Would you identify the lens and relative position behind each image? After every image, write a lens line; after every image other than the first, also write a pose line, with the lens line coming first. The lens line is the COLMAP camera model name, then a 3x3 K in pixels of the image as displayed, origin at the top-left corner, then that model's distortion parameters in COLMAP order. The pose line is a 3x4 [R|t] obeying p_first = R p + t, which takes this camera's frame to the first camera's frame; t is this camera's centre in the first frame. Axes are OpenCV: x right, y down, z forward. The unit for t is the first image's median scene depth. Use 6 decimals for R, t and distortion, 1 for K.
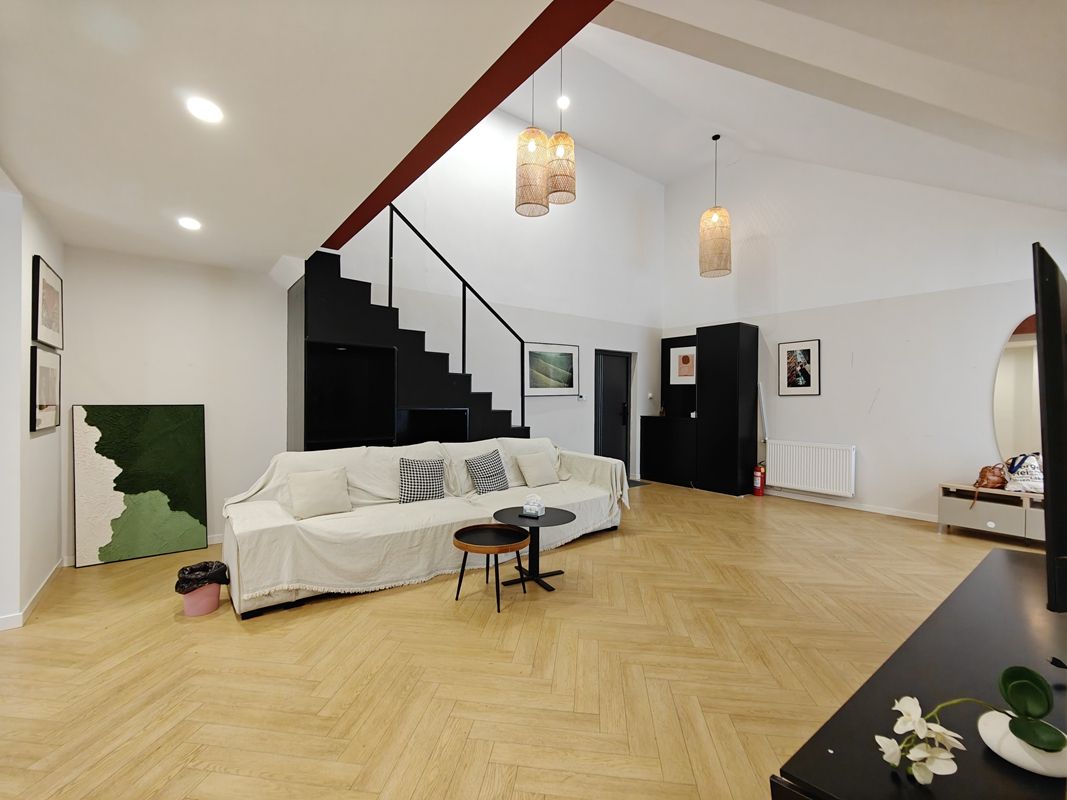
lens RADIAL K [[465.7, 0, 533.2], [0, 465.7, 401.8], [0, 0, 1]] dist [0.003908, -0.004270]
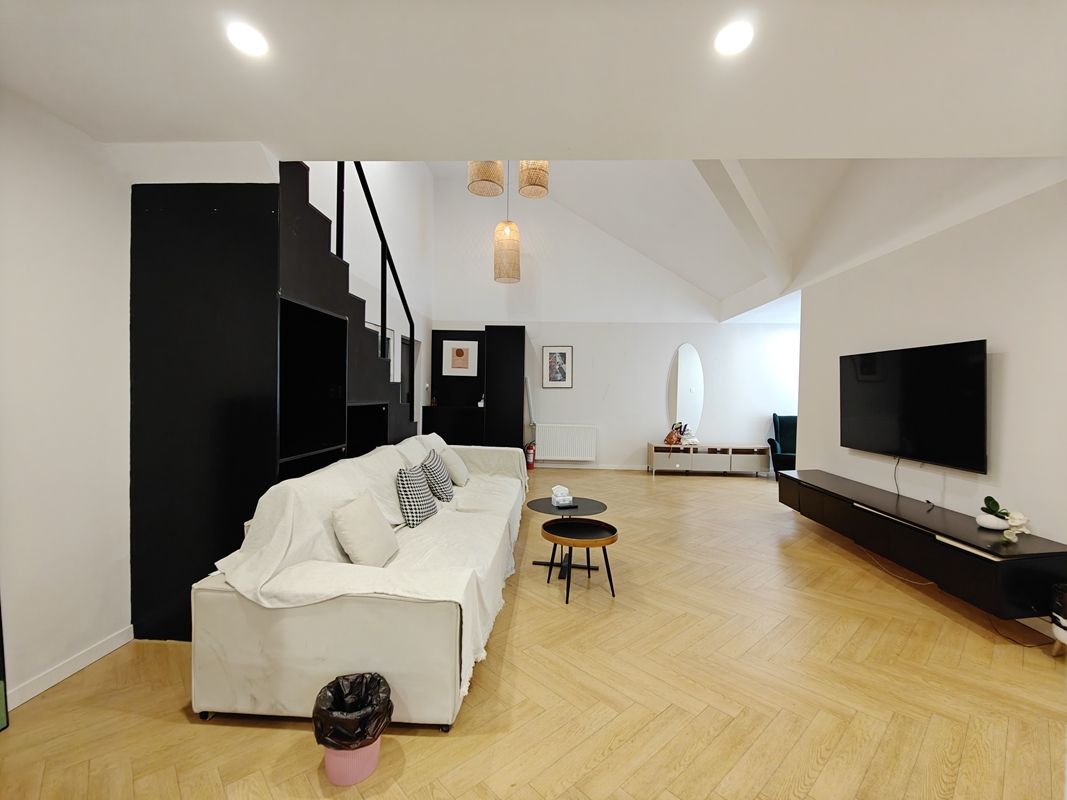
lens RADIAL K [[465.7, 0, 535.1], [0, 465.7, 400.1], [0, 0, 1]] dist [0.003908, -0.004270]
pose [[0.641074, -0.011144, 0.767398, -0.509262], [-0.006314, 0.999784, 0.019793, -0.005356], [-0.767453, -0.017534, 0.640865, 0.241979]]
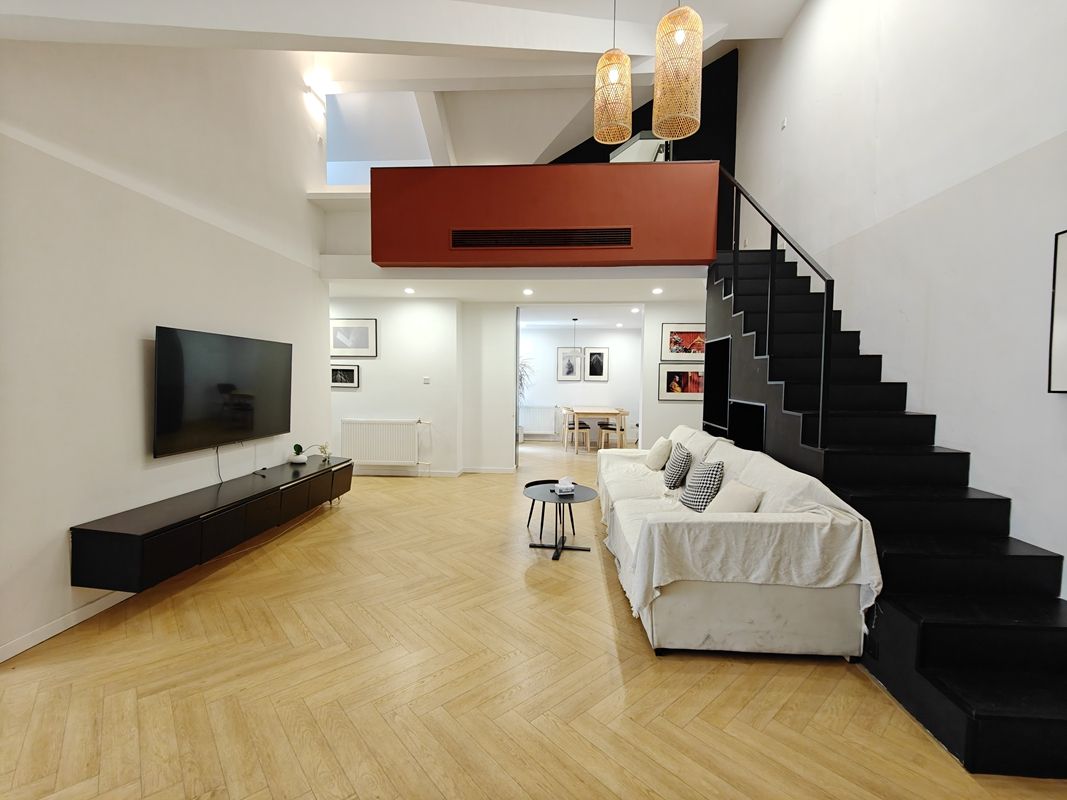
lens RADIAL K [[465.7, 0, 537.7], [0, 465.7, 400.2], [0, 0, 1]] dist [0.003908, -0.004270]
pose [[-0.654146, 0.022571, -0.756031, 0.532978], [-0.021473, 0.998598, 0.048392, -0.016794], [0.756063, 0.047890, -0.652744, 1.022406]]
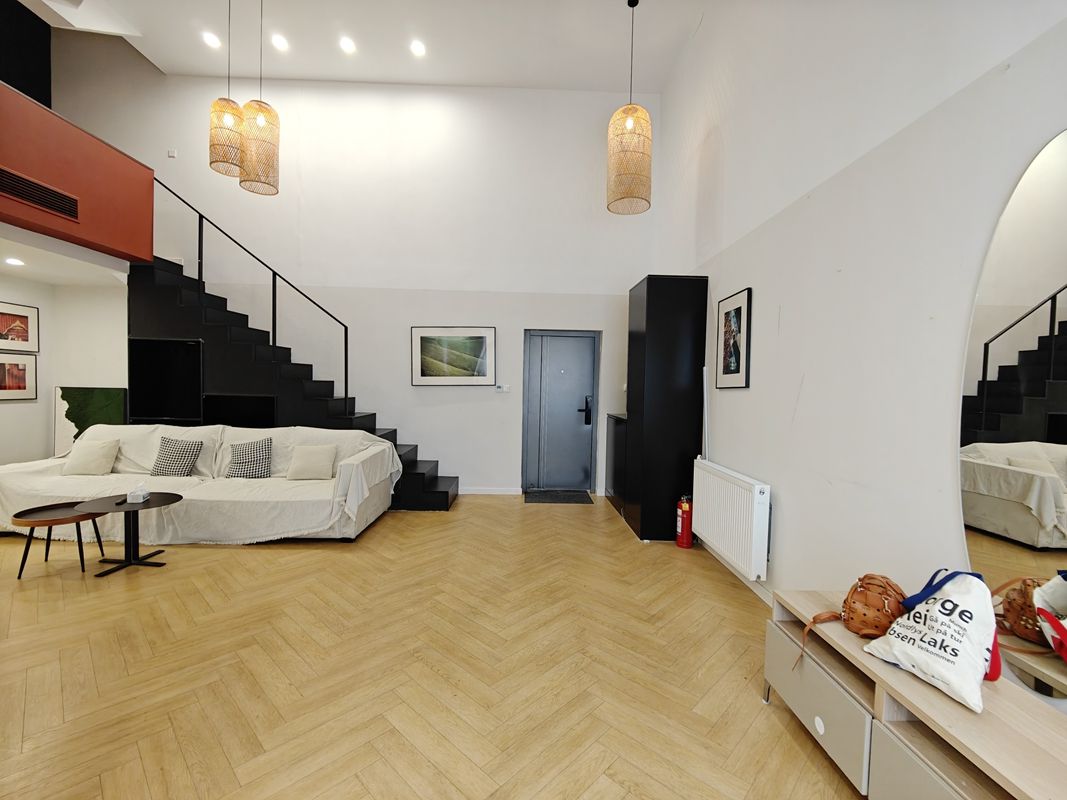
lens RADIAL K [[465.7, 0, 533.7], [0, 465.7, 400.6], [0, 0, 1]] dist [0.003908, -0.004270]
pose [[0.809703, 0.027520, -0.586194, 0.785698], [-0.019683, 0.999611, 0.019741, -0.005468], [0.586509, -0.004447, 0.809930, 0.426181]]
